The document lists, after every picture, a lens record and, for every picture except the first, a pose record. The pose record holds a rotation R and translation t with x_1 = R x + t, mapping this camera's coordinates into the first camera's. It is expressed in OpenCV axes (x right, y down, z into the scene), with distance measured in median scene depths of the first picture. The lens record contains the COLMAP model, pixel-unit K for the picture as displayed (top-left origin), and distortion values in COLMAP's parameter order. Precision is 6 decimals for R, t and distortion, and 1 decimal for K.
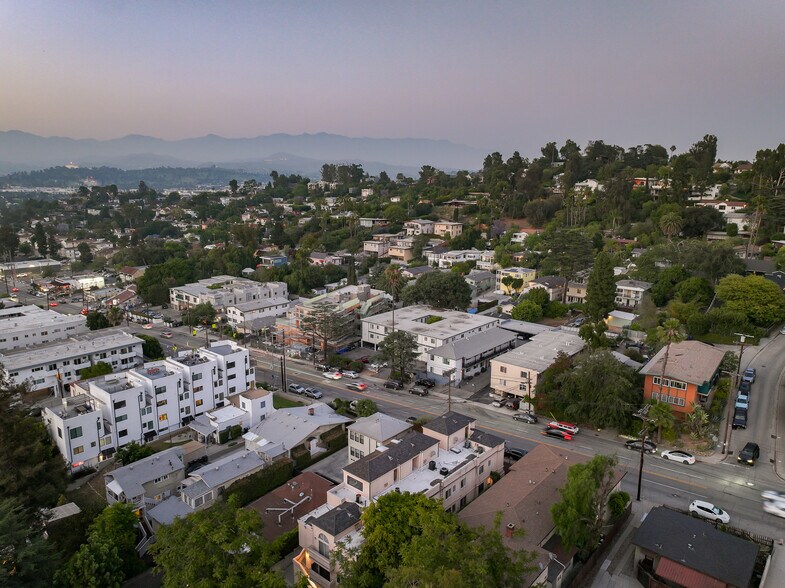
lens RADIAL K [[550.2, 0, 395.1], [0, 550.2, 296.5], [0, 0, 1]] dist [0.001337, 0.018398]
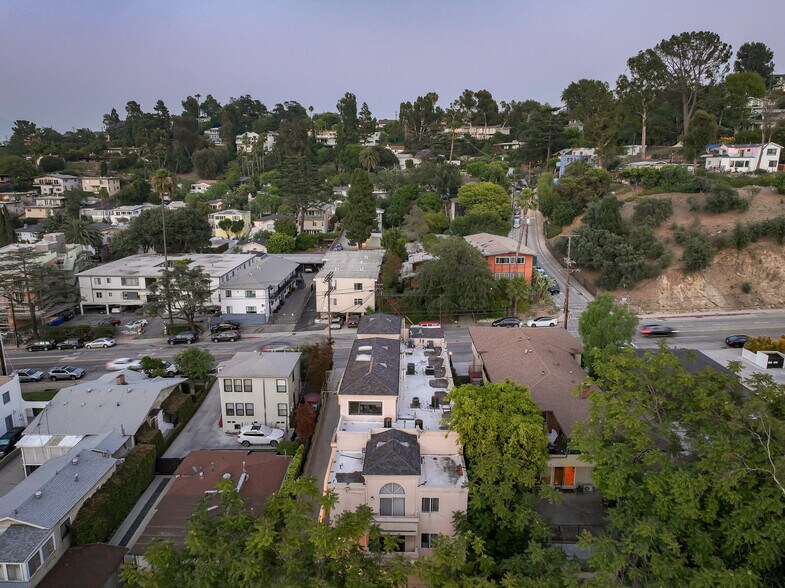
lens RADIAL K [[550.2, 0, 392.9], [0, 550.2, 293.1], [0, 0, 1]] dist [0.001337, 0.018398]
pose [[0.772559, -0.147683, 0.617529, -0.164116], [0.134272, 0.988578, 0.068439, 0.062363], [-0.620584, 0.030043, 0.783565, 0.176893]]
